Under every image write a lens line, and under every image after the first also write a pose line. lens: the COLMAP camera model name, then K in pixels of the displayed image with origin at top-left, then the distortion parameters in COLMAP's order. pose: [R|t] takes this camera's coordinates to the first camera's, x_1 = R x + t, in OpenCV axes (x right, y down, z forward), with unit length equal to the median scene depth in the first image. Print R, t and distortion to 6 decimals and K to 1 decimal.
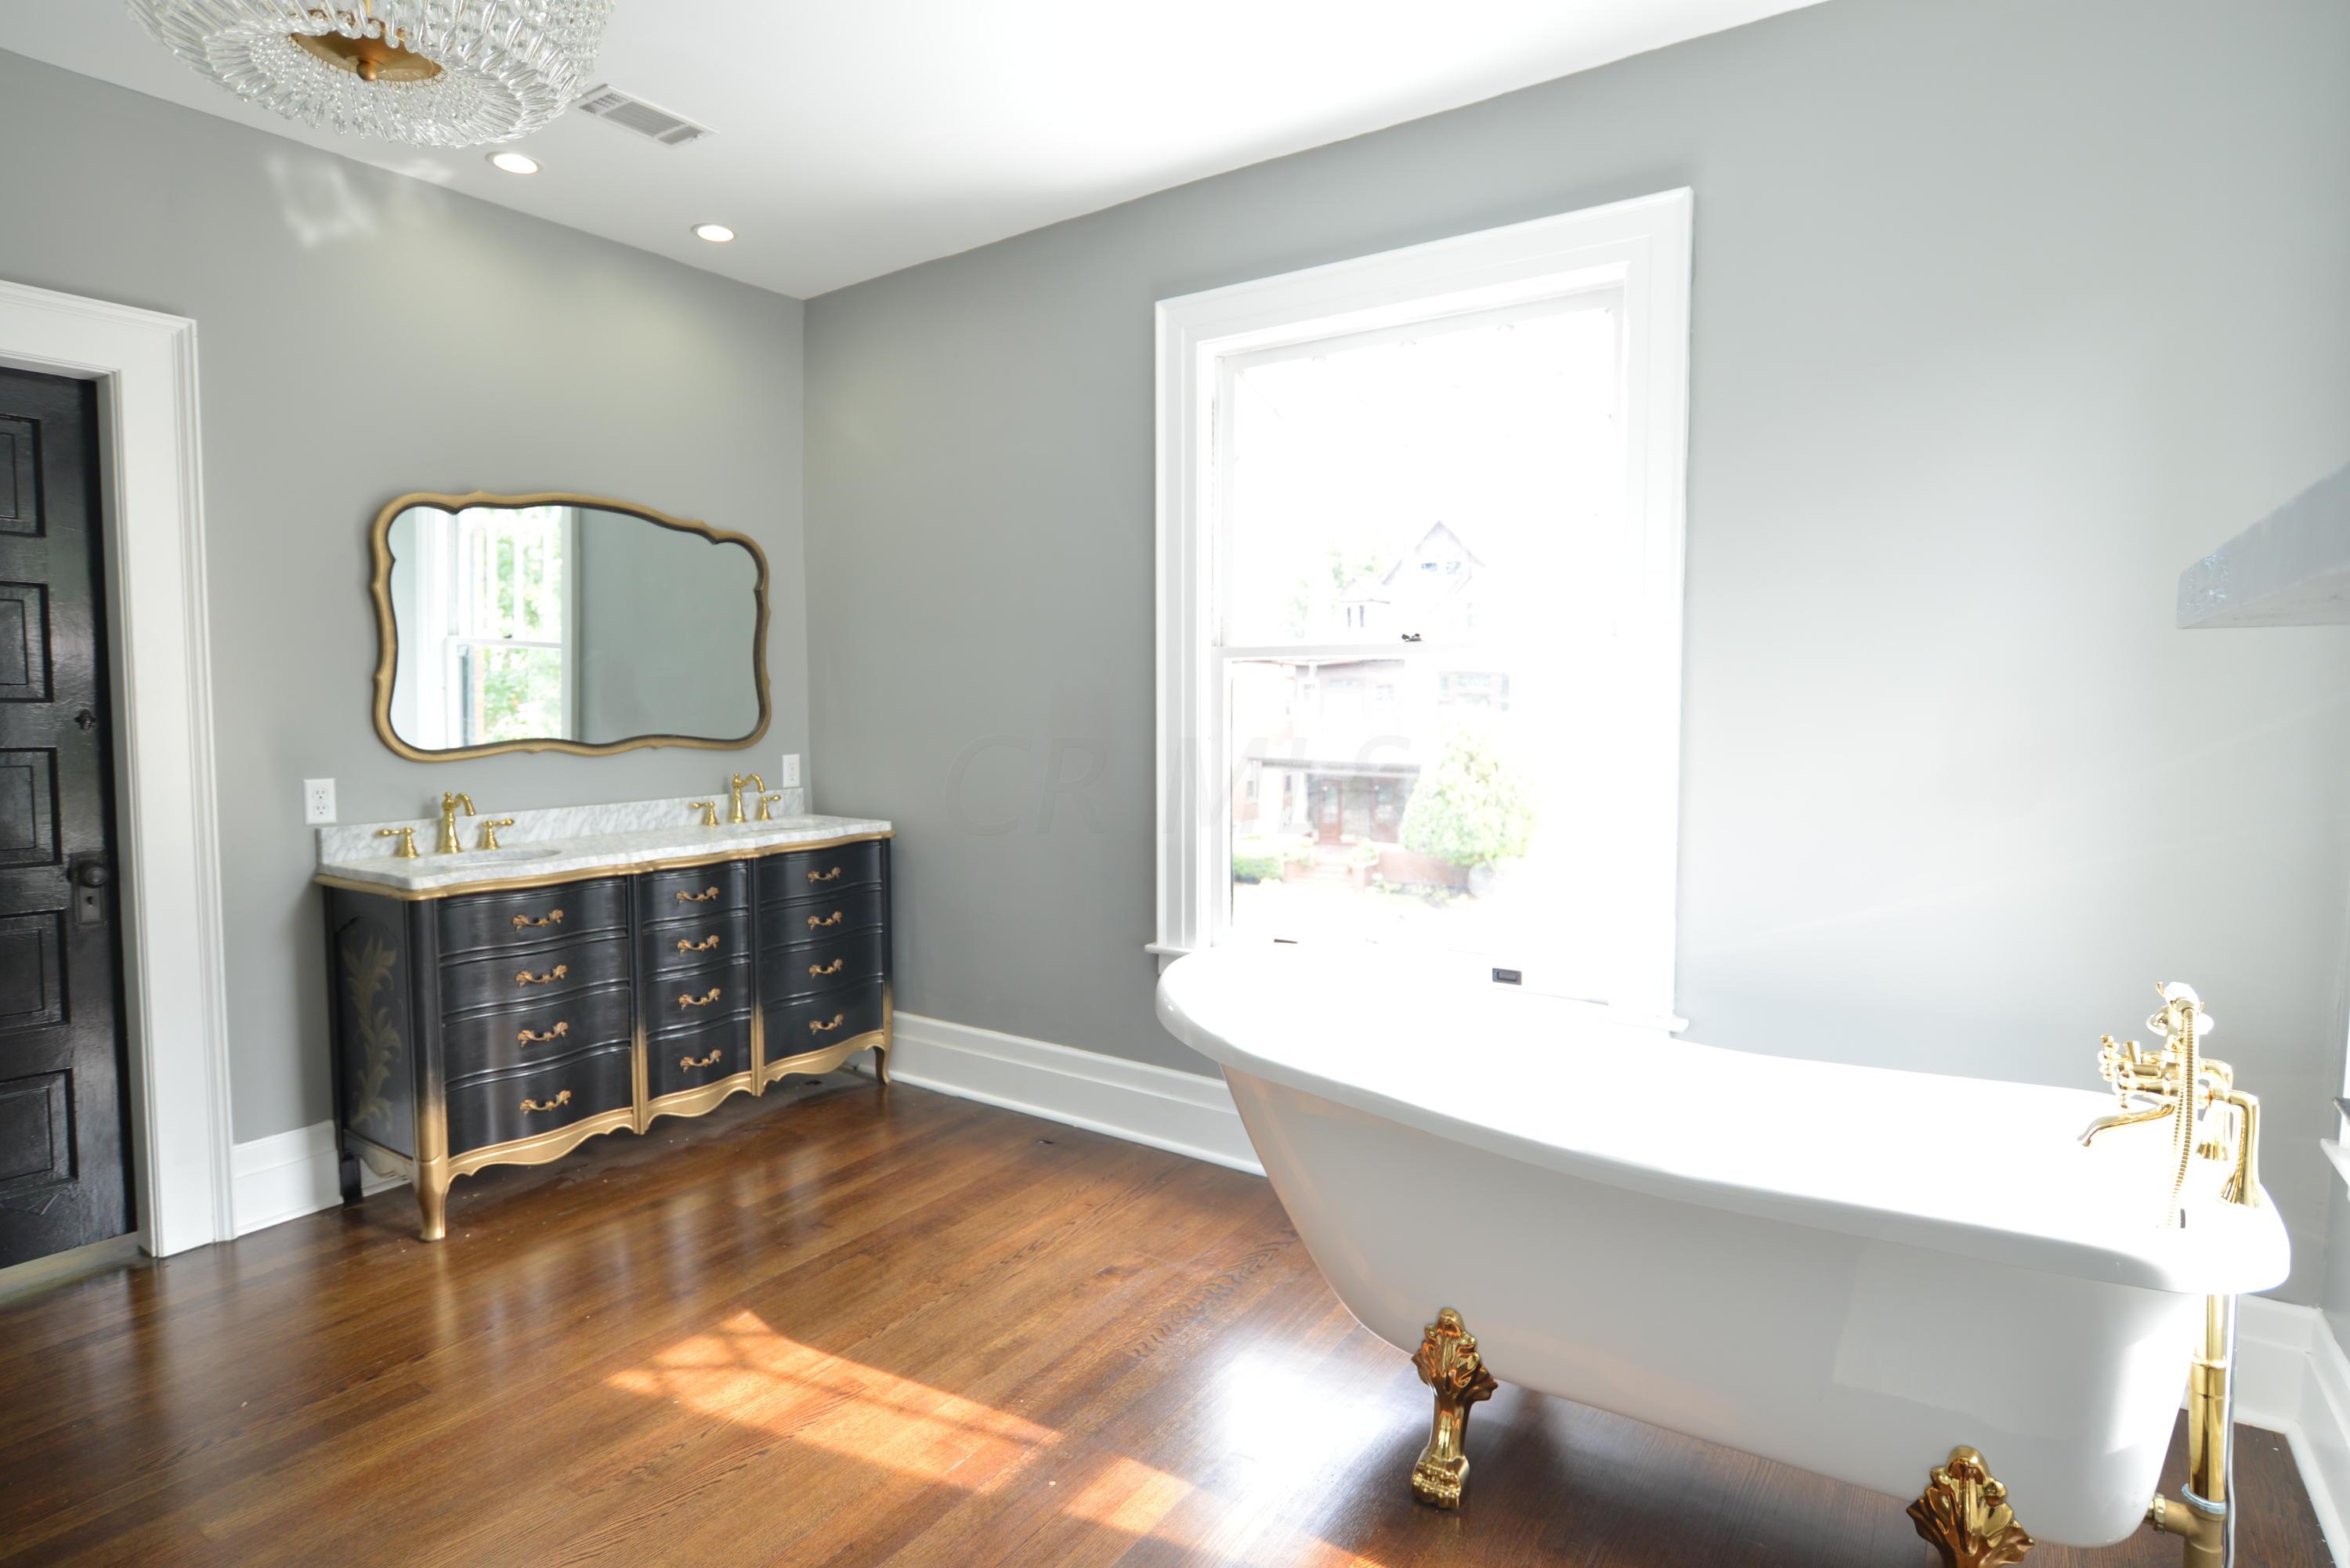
lens RADIAL K [[1233.2, 0, 1183.1], [0, 1233.2, 774.8], [0, 0, 1]] dist [-0.017592, 0.009801]
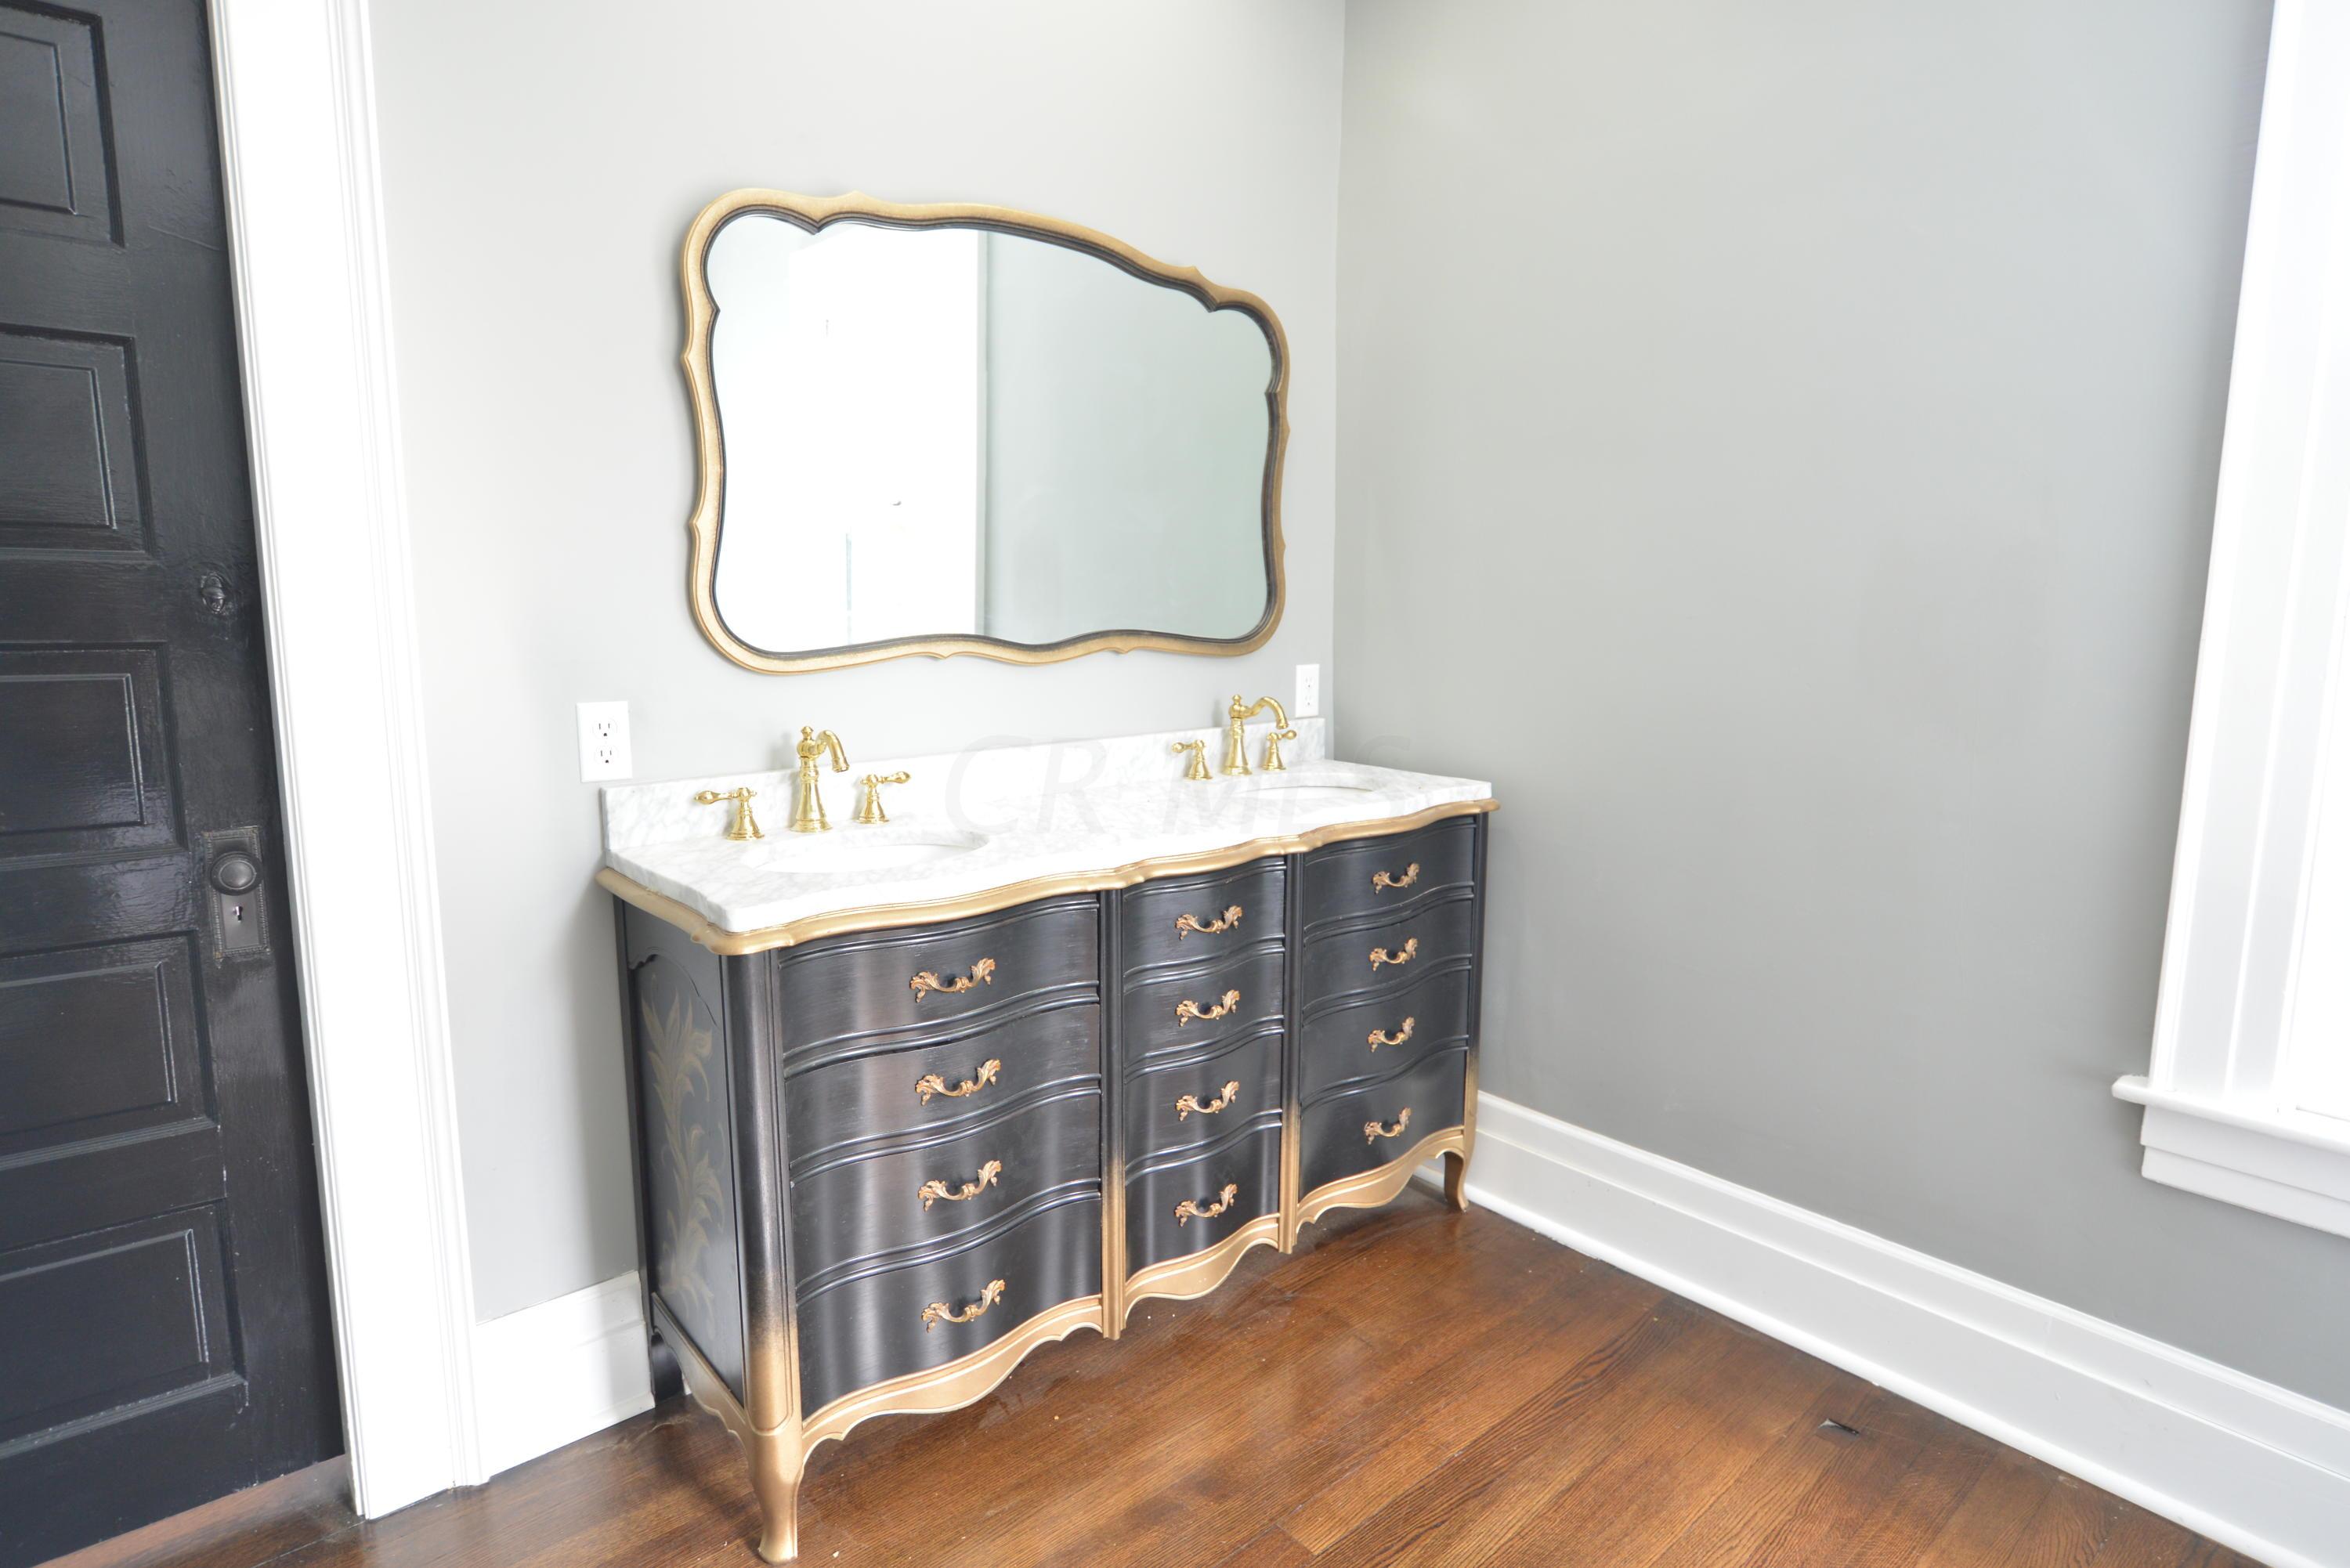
lens RADIAL K [[1233.2, 0, 1183.1], [0, 1233.2, 774.8], [0, 0, 1]] dist [-0.017592, 0.009801]
pose [[0.962552, 0.039750, -0.268166, -0.268892], [-0.018207, 0.996437, 0.082350, -0.013956], [0.270484, -0.074383, 0.959847, 0.483424]]
